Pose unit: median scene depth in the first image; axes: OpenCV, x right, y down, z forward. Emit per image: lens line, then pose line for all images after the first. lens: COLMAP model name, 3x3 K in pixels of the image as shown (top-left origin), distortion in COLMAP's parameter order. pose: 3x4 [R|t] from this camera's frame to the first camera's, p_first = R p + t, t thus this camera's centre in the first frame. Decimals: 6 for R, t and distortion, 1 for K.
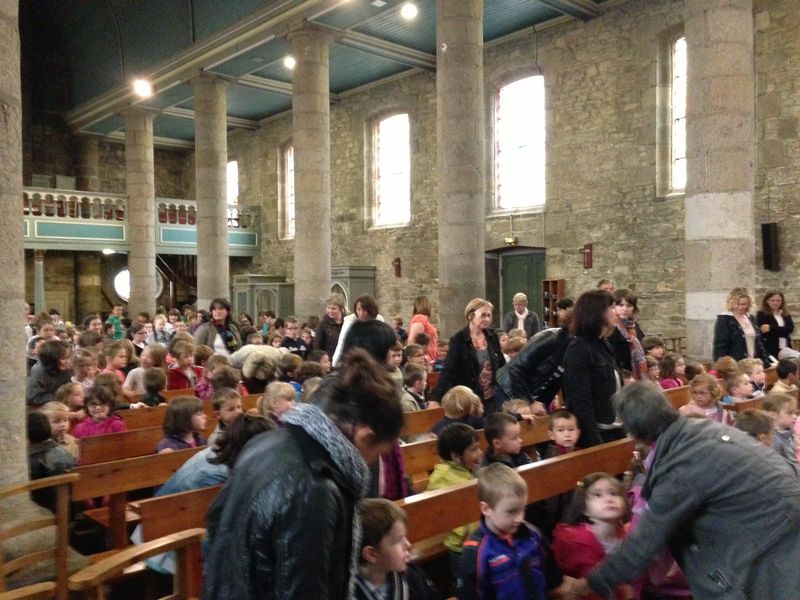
lens RADIAL K [[736.1, 0, 406.2], [0, 736.1, 307.6], [0, 0, 1]] dist [0.057904, 0.000000]
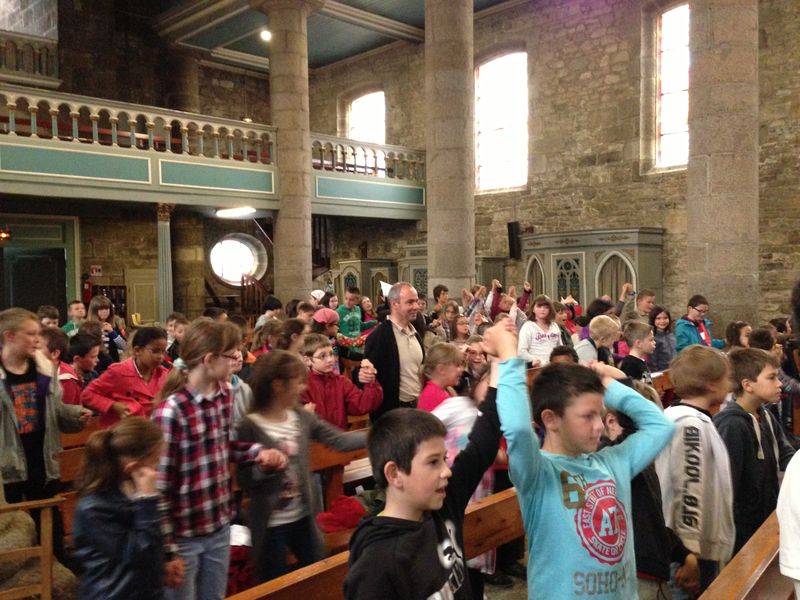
lens RADIAL K [[736.1, 0, 402.0], [0, 736.1, 303.9], [0, 0, 1]] dist [0.057904, 0.000000]
pose [[0.999236, -0.005128, 0.038743, -0.301756], [0.004352, 0.999789, 0.020096, -0.002038], [-0.038838, -0.019913, 0.999047, 0.331554]]
